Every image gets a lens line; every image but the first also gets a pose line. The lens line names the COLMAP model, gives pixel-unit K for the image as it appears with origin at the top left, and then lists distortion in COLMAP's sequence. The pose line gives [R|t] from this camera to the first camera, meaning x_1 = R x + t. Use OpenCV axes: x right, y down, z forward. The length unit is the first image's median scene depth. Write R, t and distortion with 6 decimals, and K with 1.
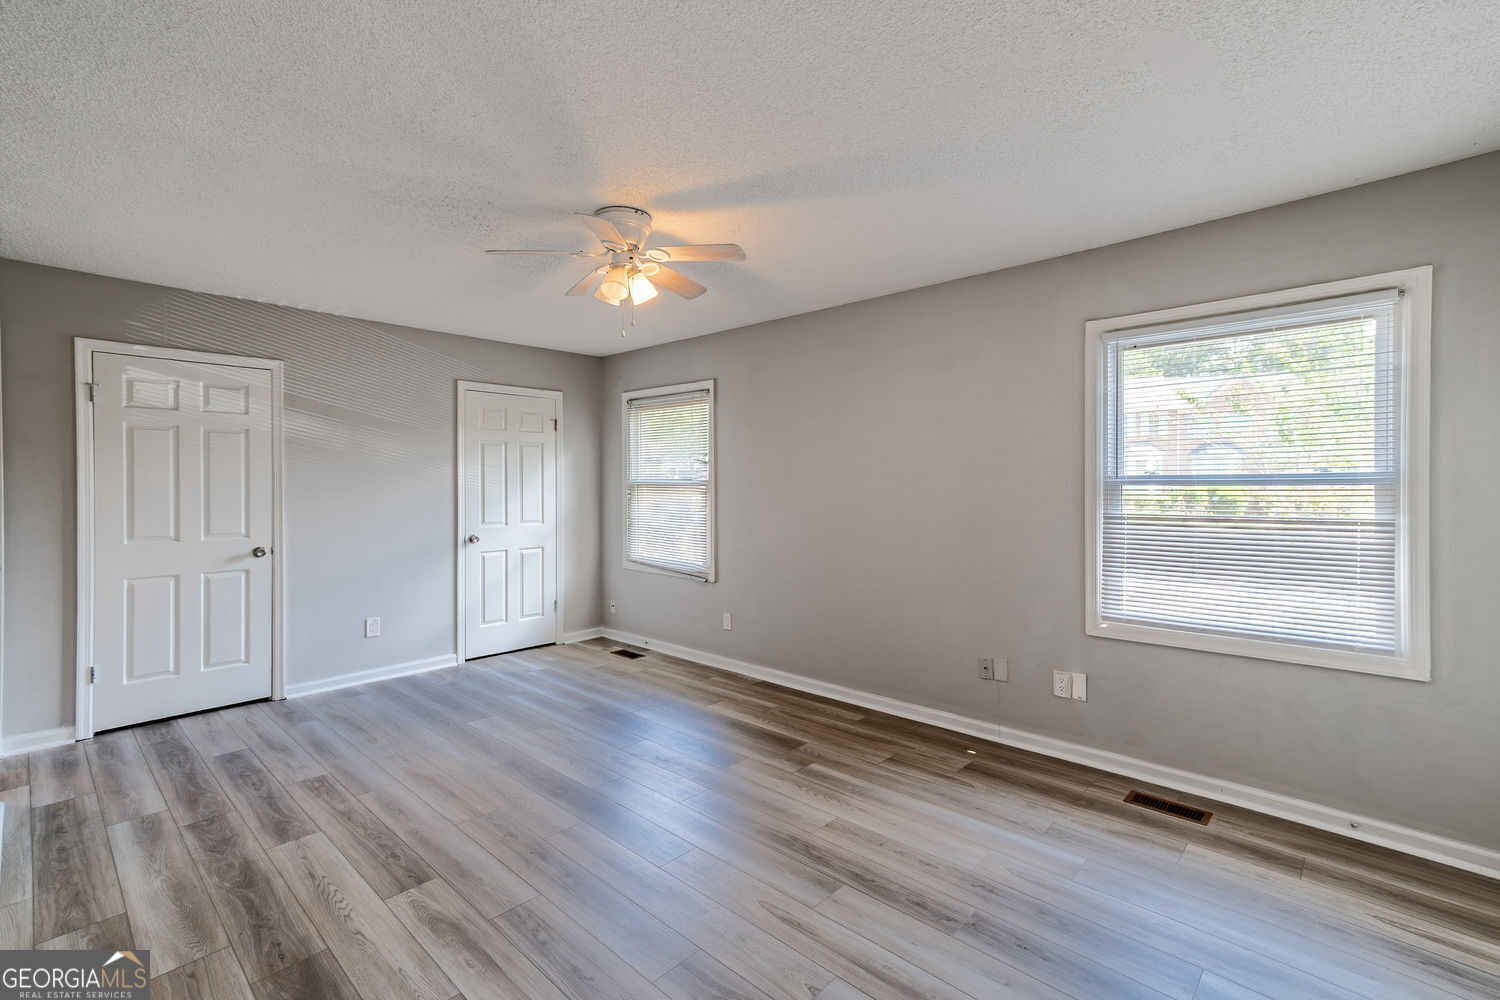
lens RADIAL K [[677.1, 0, 751.7], [0, 677.1, 488.5], [0, 0, 1]] dist [0.020001, 0.002390]
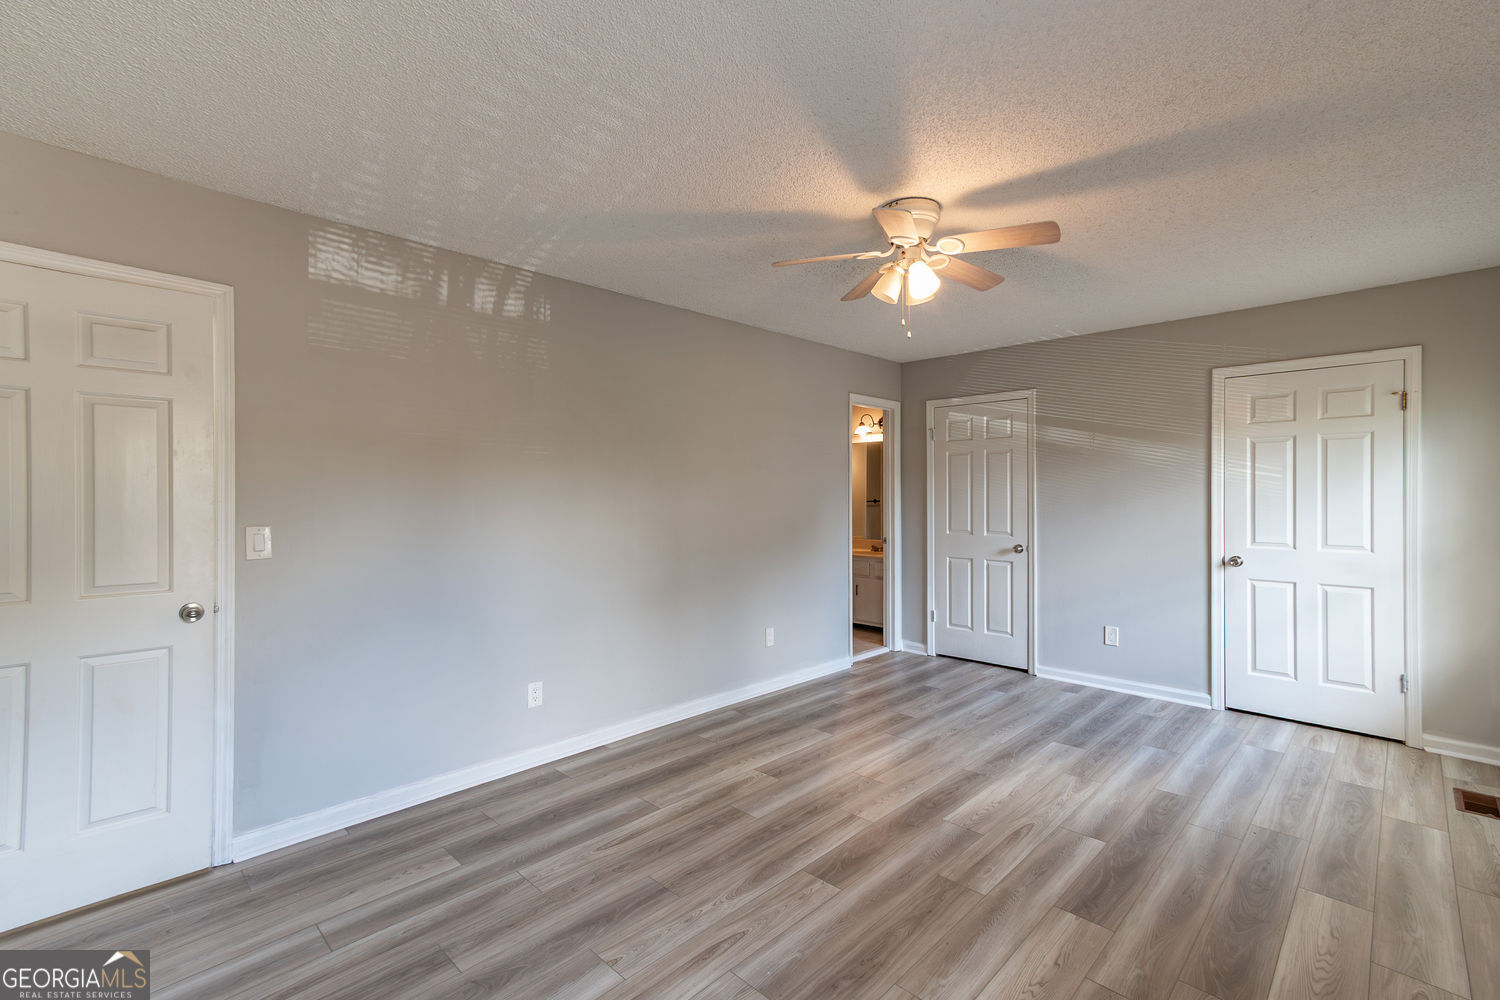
lens RADIAL K [[677.1, 0, 747.0], [0, 677.1, 497.7], [0, 0, 1]] dist [0.020001, 0.002390]
pose [[-0.022710, 0.008463, -0.999706, 0.530067], [-0.006122, 0.999944, 0.008604, -0.005953], [0.999723, 0.006315, -0.022657, 0.564082]]
